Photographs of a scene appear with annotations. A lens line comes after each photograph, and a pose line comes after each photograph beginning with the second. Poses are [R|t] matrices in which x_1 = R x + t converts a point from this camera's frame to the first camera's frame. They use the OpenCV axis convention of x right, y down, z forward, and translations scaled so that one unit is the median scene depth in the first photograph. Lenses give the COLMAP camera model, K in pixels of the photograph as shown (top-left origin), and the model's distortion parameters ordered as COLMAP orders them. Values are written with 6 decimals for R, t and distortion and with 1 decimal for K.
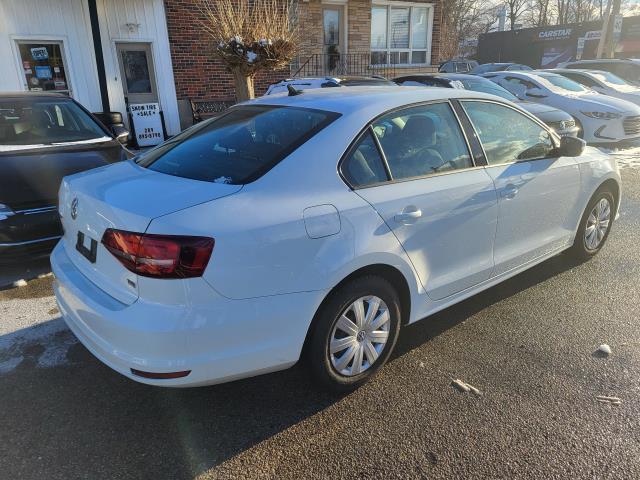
lens RADIAL K [[477.7, 0, 320.8], [0, 477.7, 242.4], [0, 0, 1]] dist [0.053038, -0.025673]
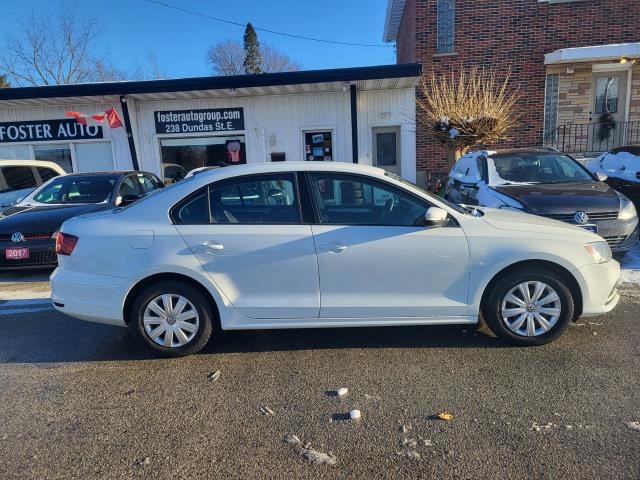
lens RADIAL K [[477.7, 0, 316.8], [0, 477.7, 237.7], [0, 0, 1]] dist [0.053038, -0.025673]
pose [[0.762807, 0.098285, -0.639114, 0.315802], [-0.192925, 0.977957, -0.079871, -0.006756], [0.617176, 0.184227, 0.764954, 0.016504]]
